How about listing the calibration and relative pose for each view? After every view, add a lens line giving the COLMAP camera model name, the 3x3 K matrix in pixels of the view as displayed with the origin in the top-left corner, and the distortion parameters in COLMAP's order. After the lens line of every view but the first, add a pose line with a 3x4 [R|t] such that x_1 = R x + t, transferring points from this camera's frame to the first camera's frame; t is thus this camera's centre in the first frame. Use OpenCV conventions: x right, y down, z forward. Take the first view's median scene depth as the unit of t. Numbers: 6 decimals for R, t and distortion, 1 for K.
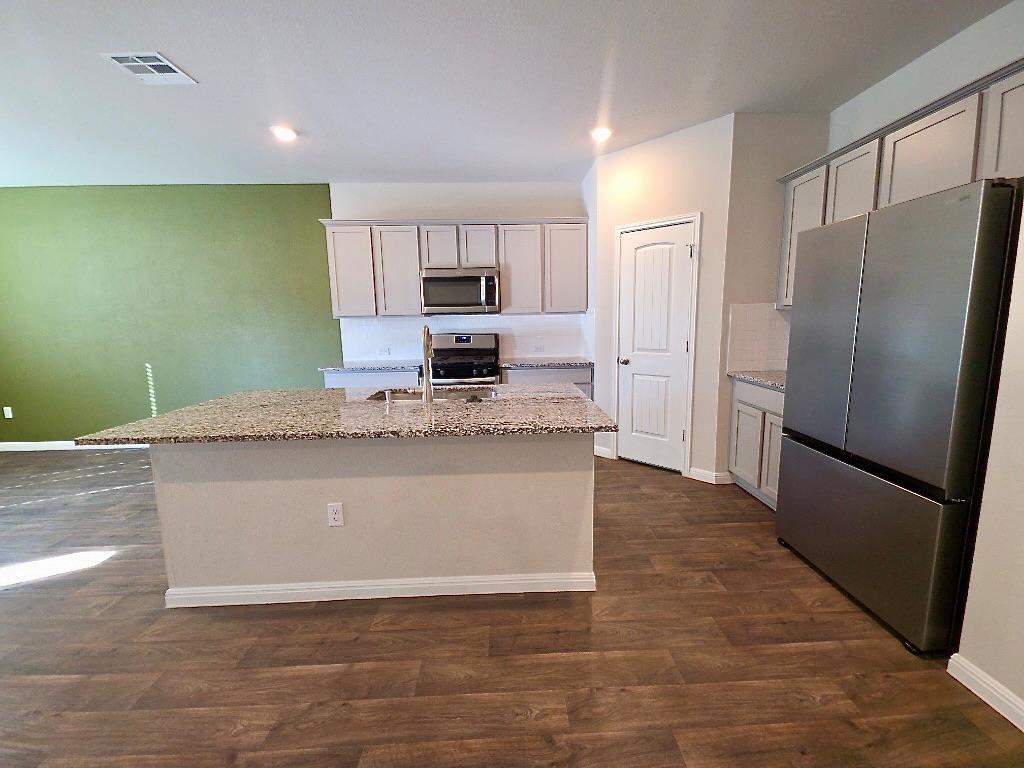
lens RADIAL K [[420.8, 0, 510.3], [0, 420.8, 378.6], [0, 0, 1]] dist [0.001831, -0.000245]
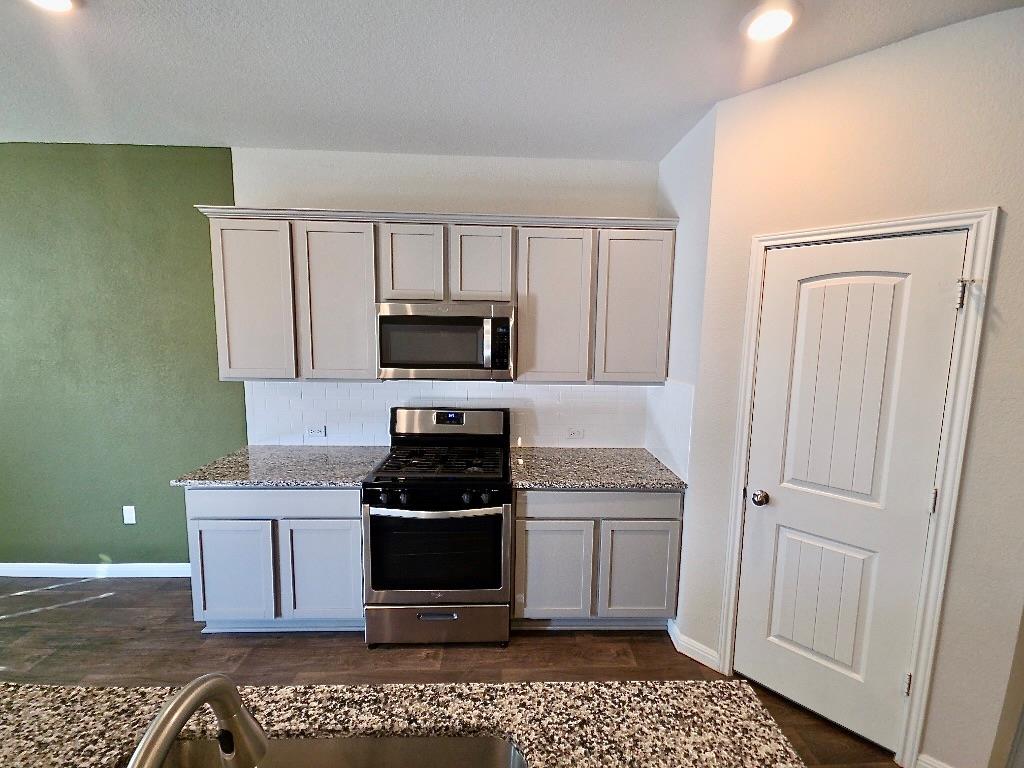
lens RADIAL K [[418.0, 0, 515.1], [0, 418.0, 379.4], [0, 0, 1]] dist [0.012709, -0.008376]
pose [[0.999450, 0.032886, 0.004332, -0.028415], [-0.032755, 0.999087, -0.027418, -0.146323], [-0.005229, 0.027261, 0.999615, 0.446910]]
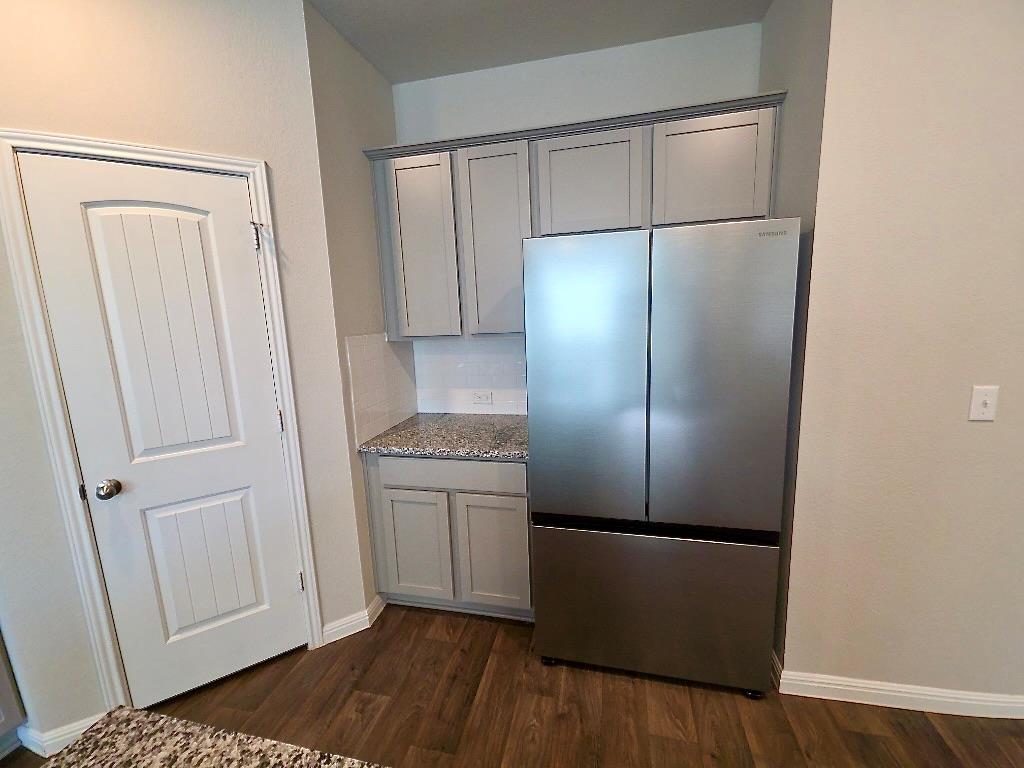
lens RADIAL K [[418.0, 0, 515.1], [0, 418.0, 379.4], [0, 0, 1]] dist [0.012709, -0.008376]
pose [[0.232268, -0.150972, 0.960864, -0.000257], [0.166938, 0.979409, 0.113532, -0.111873], [-0.958219, 0.134035, 0.252688, 0.477849]]
